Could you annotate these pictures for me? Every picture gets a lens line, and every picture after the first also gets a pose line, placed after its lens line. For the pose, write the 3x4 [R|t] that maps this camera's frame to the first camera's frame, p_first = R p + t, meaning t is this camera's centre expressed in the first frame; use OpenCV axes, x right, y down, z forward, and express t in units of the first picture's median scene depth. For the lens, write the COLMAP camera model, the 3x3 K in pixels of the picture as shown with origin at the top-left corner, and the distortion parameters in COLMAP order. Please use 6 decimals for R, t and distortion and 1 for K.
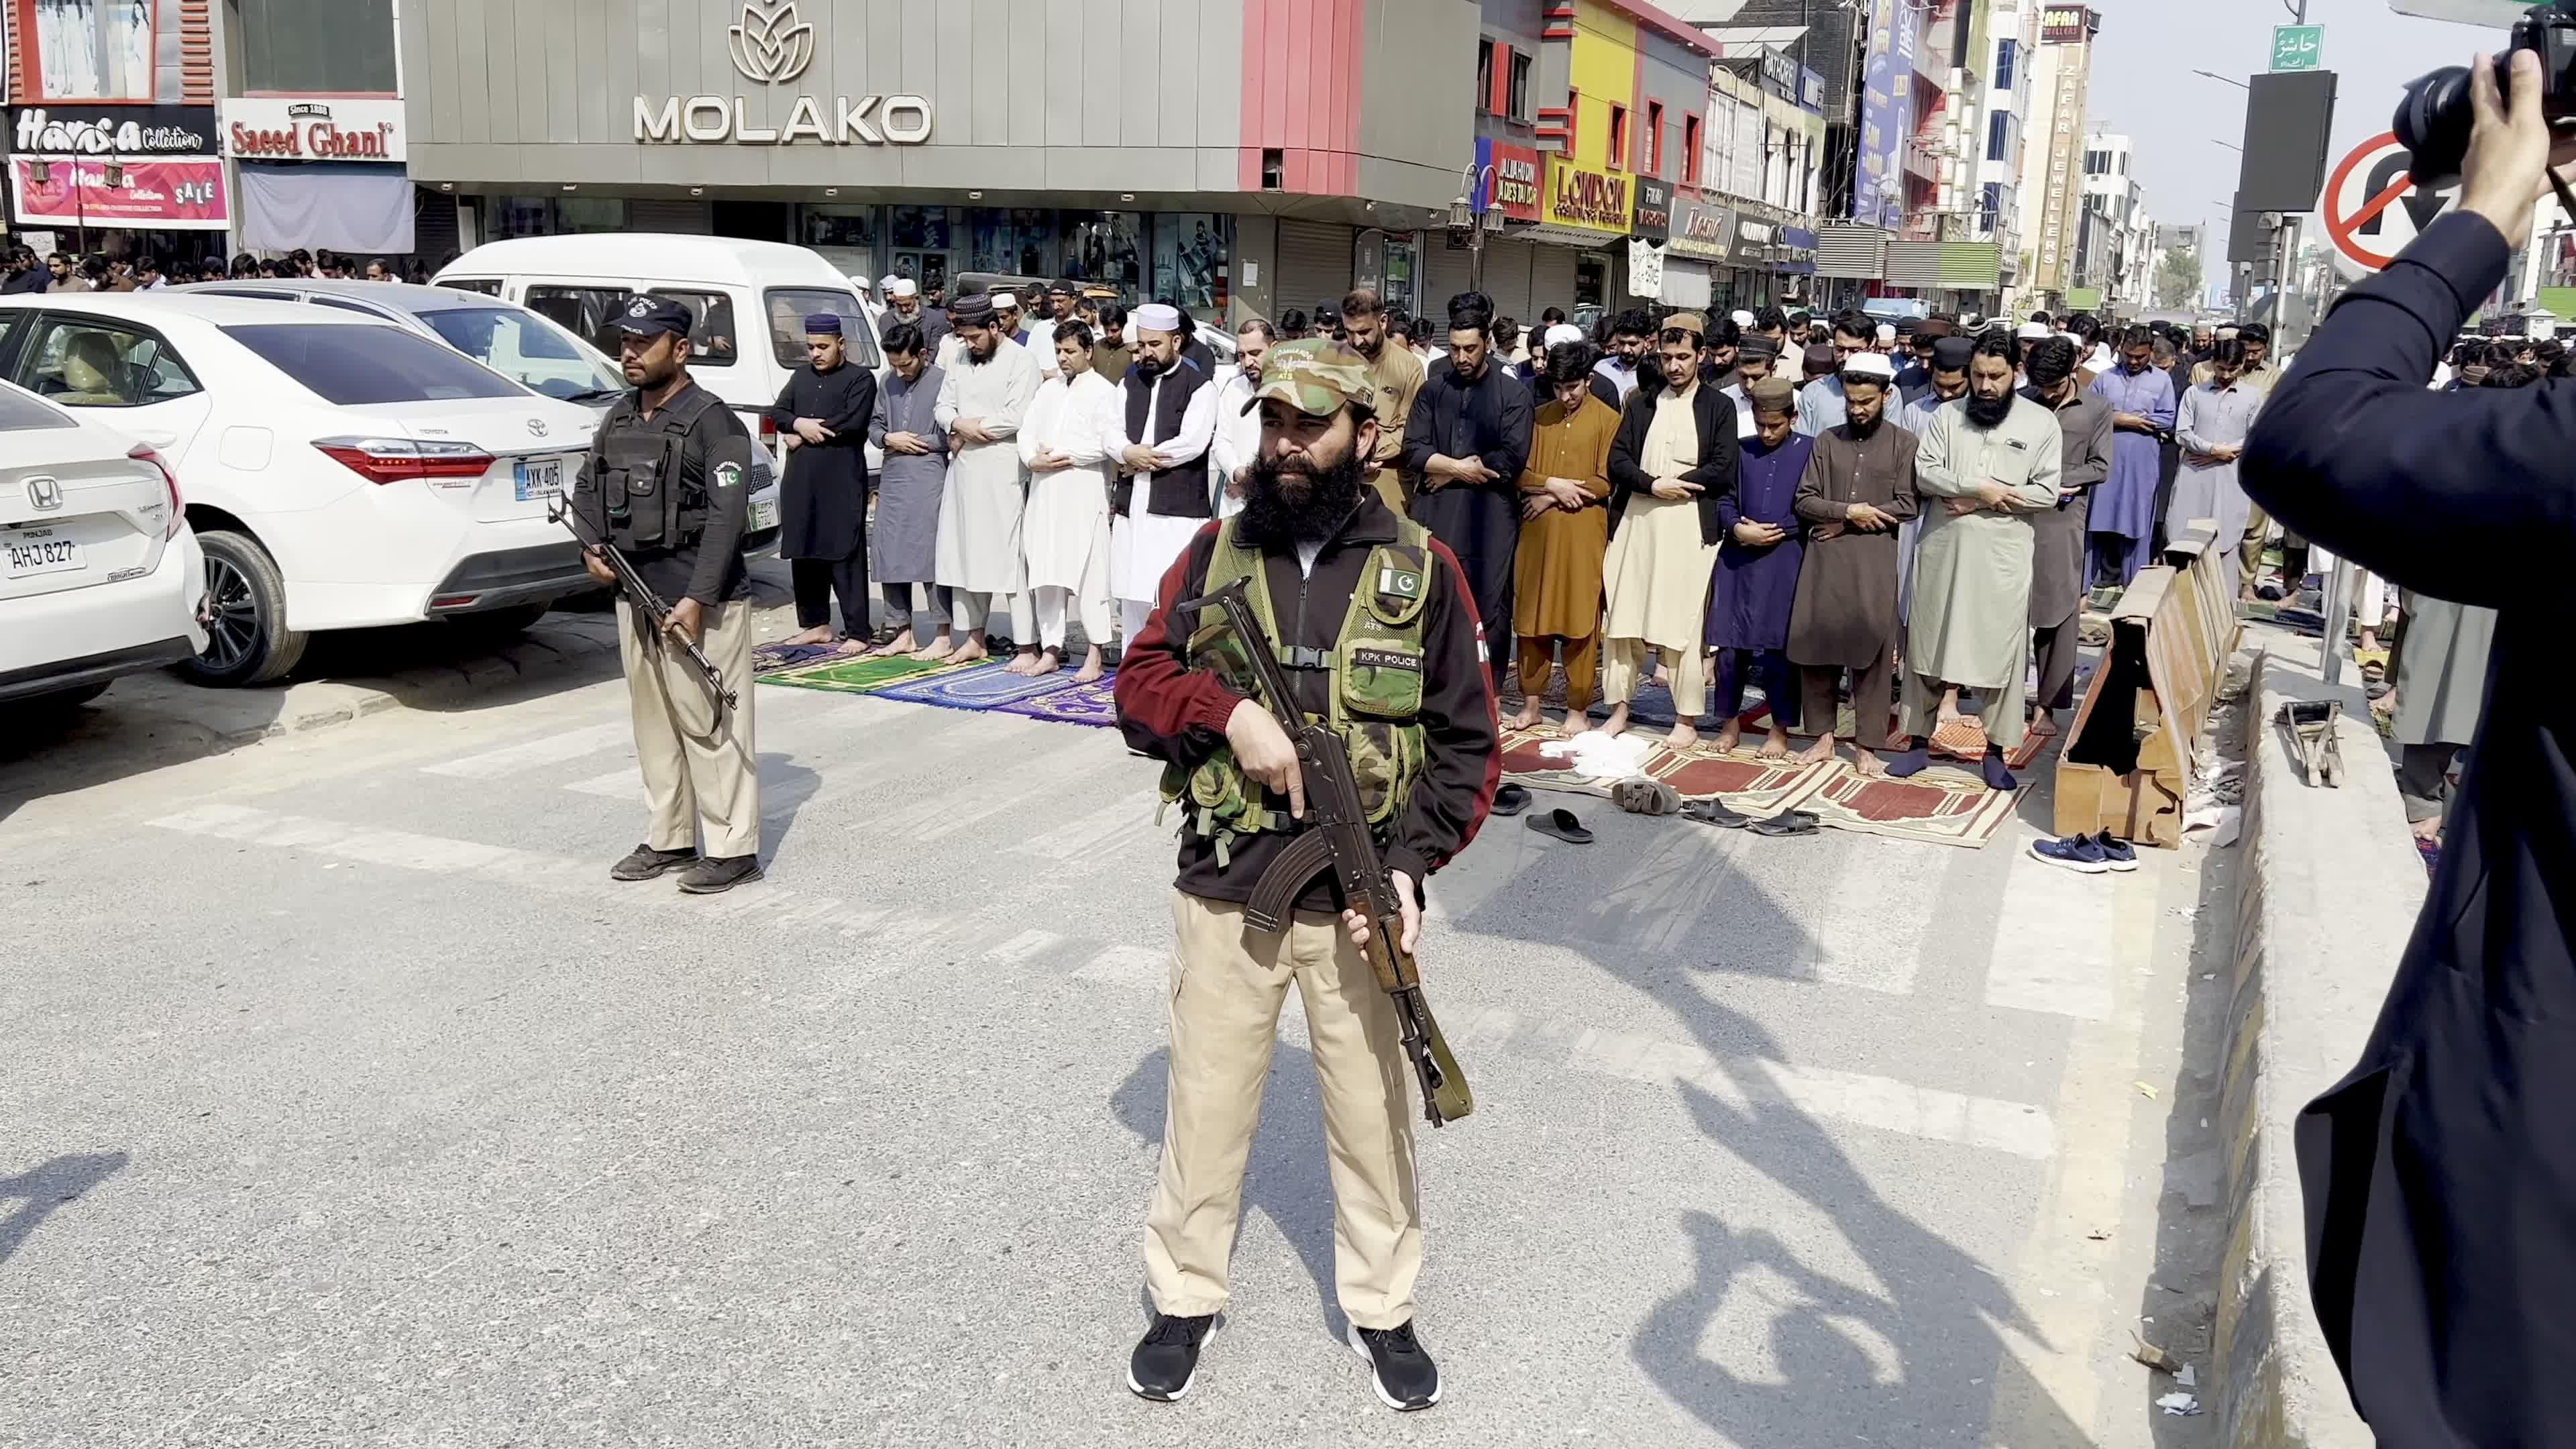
lens RADIAL K [[2105.4, 0, 1288.0], [0, 2105.4, 724.5], [0, 0, 1]] dist [0.081909, -0.160595]
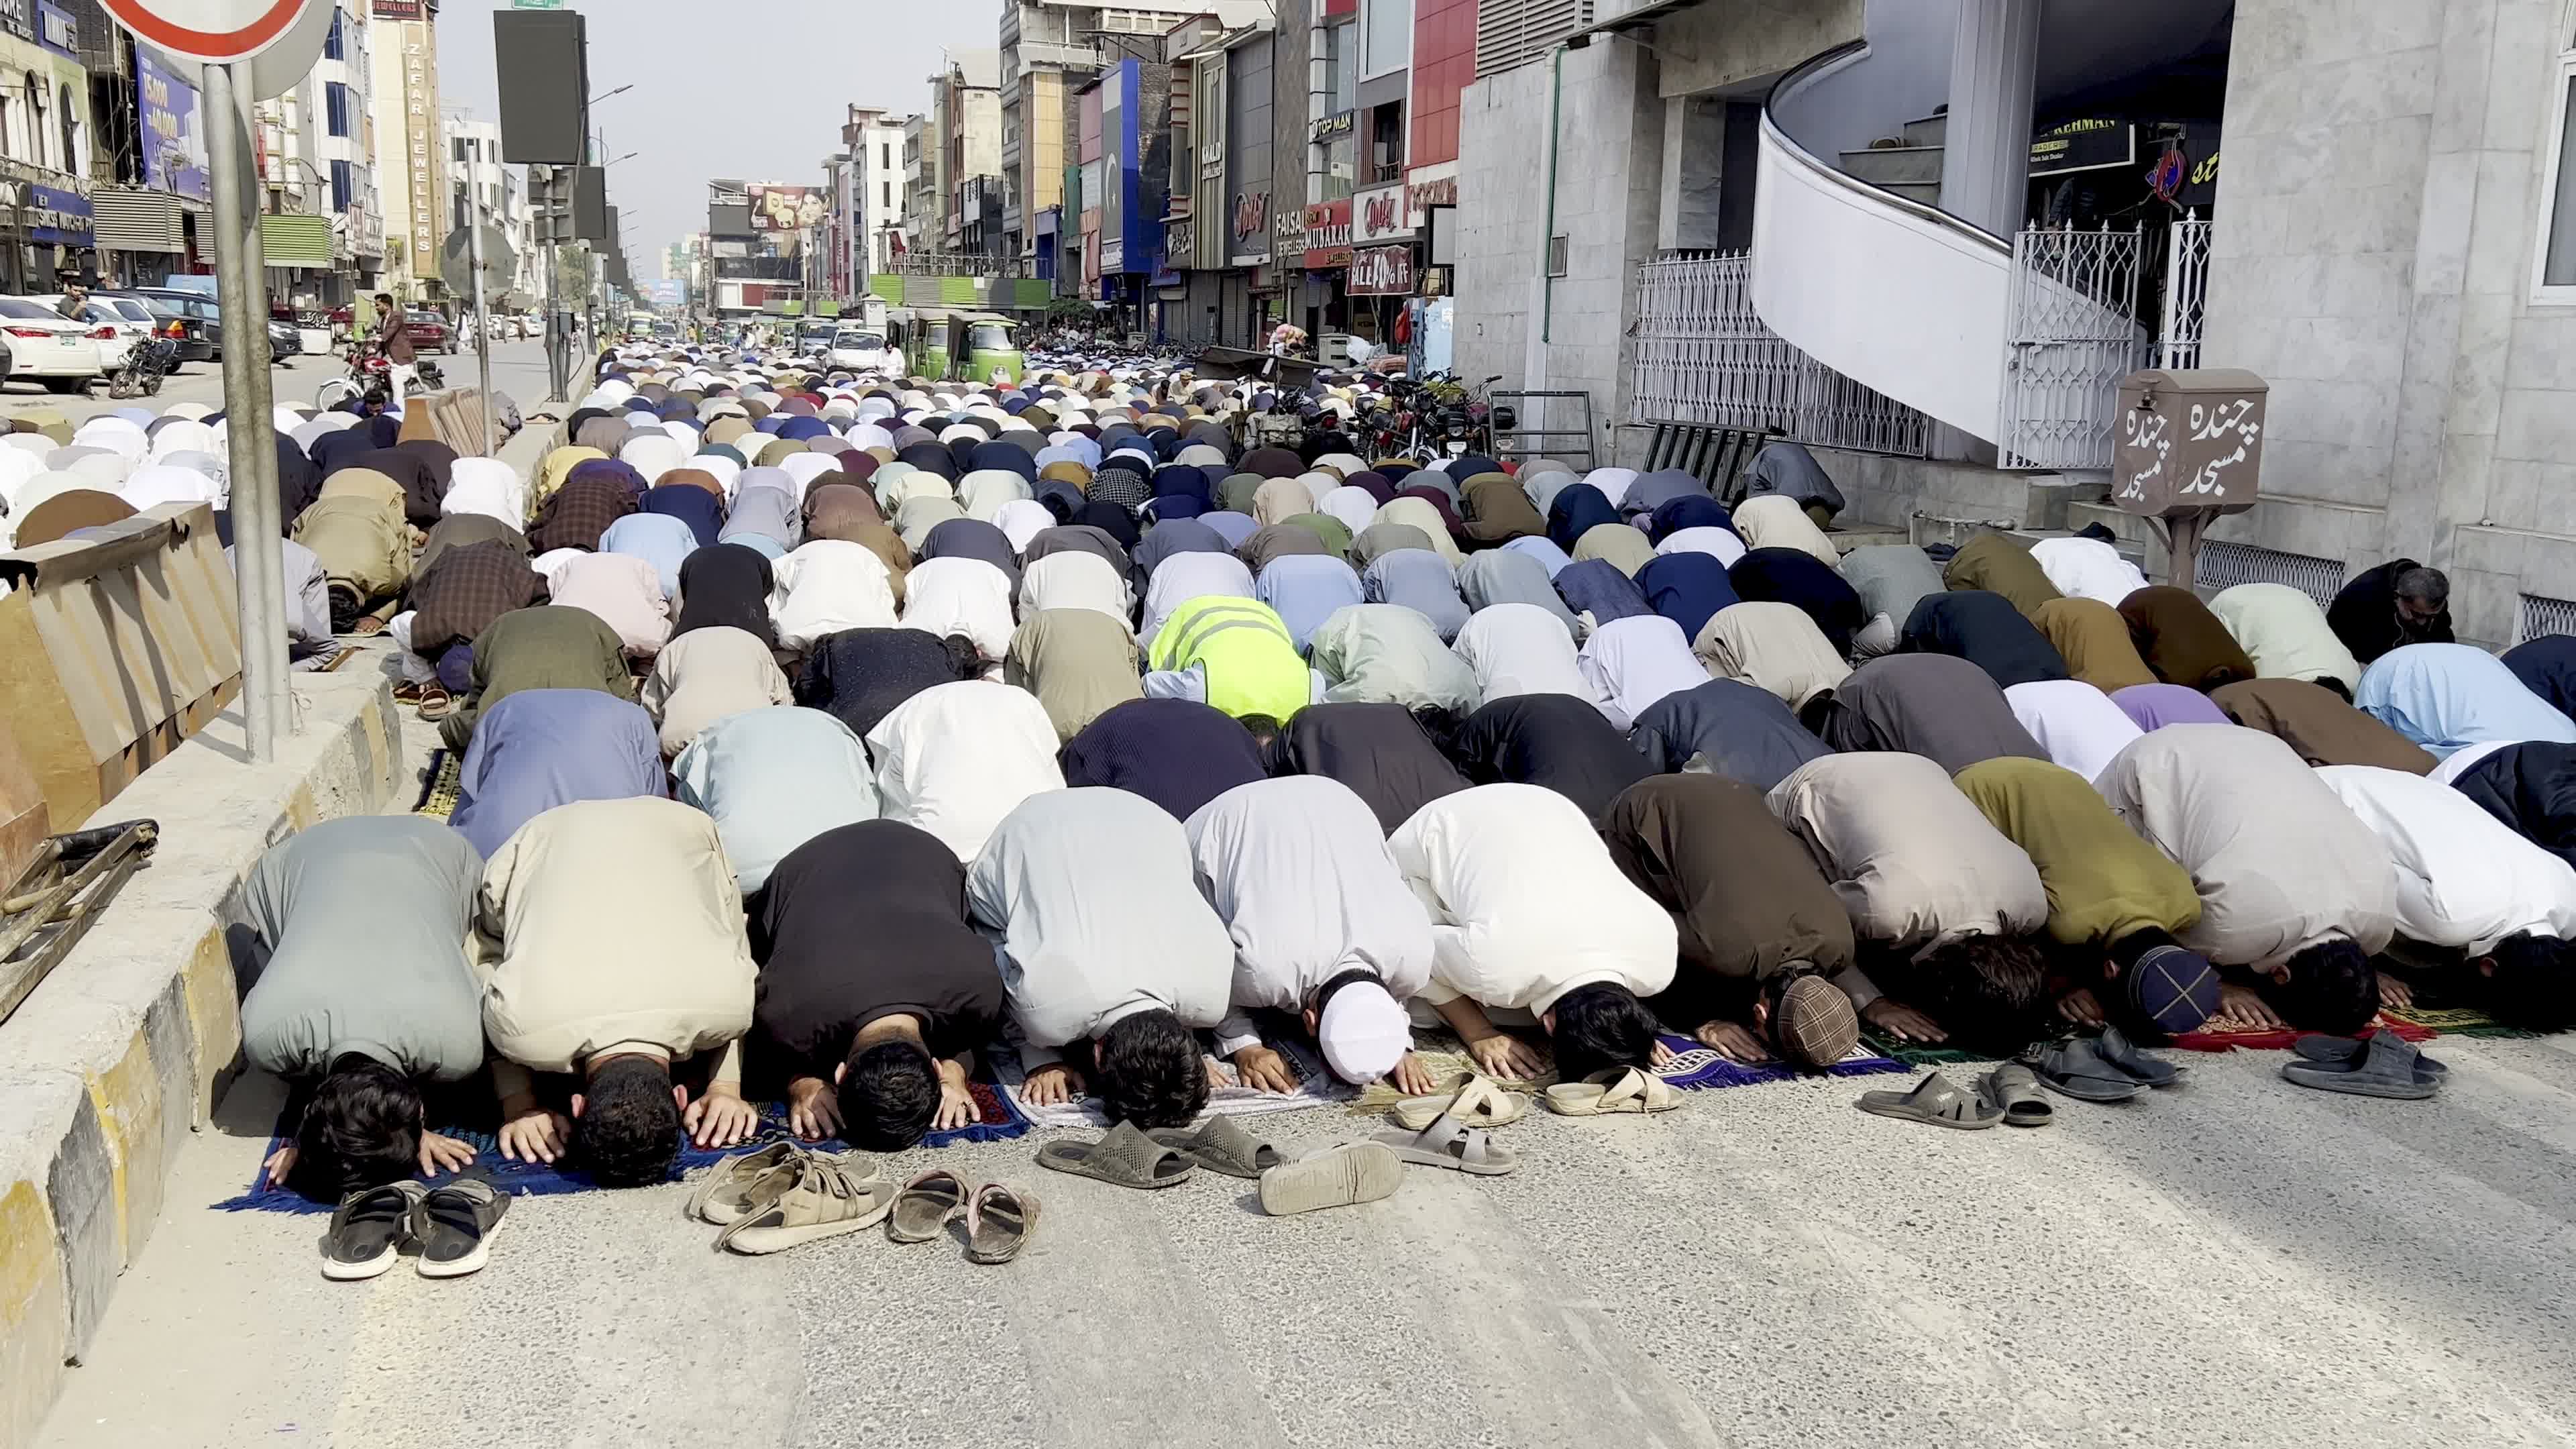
lens RADIAL K [[2121.9, 0, 1284.9], [0, 2121.9, 724.8], [0, 0, 1]] dist [0.047070, -0.054891]
pose [[0.763768, -0.133139, 0.631611, 0.095523], [0.131921, 0.990040, 0.049169, -0.005829], [-0.631866, 0.045770, 0.773725, 0.100534]]
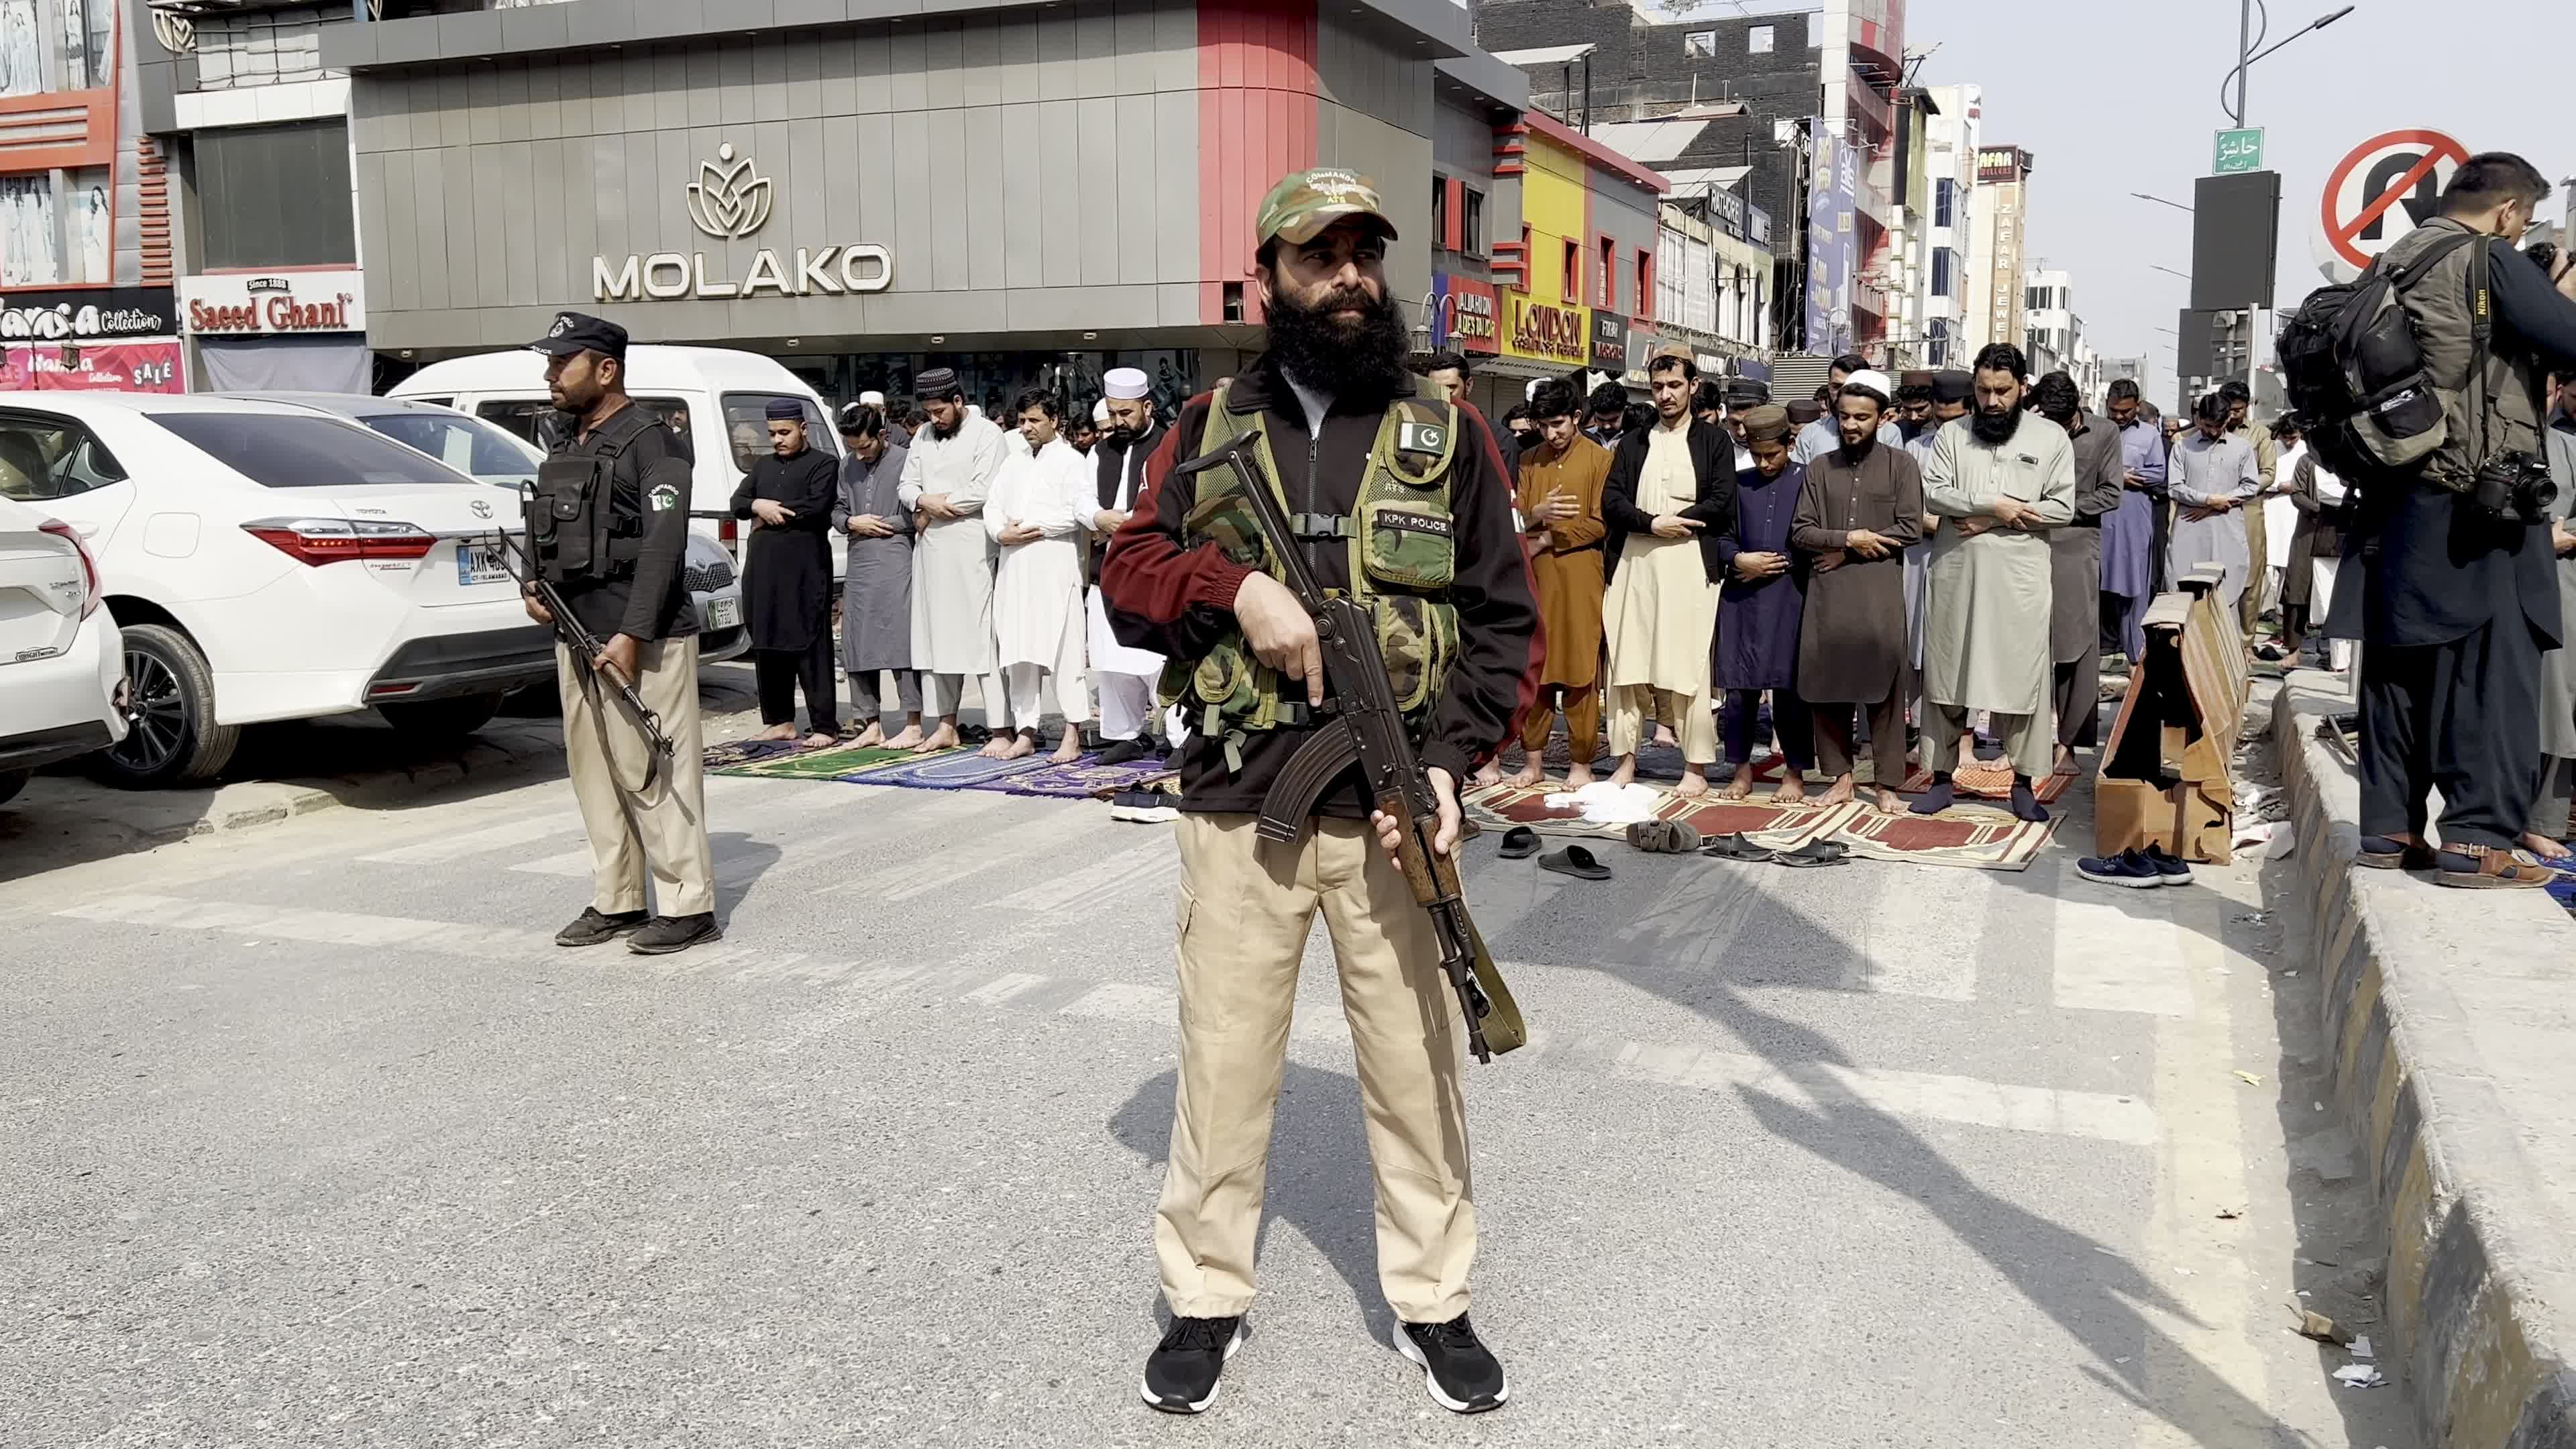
lens RADIAL K [[2108.5, 0, 1288.0], [0, 2108.5, 724.5], [0, 0, 1]] dist [0.067994, -0.106408]
pose [[0.999203, -0.037668, 0.013177, -0.002021], [0.038545, 0.996495, -0.074245, 0.012004], [-0.010334, 0.074694, 0.997153, 0.014144]]
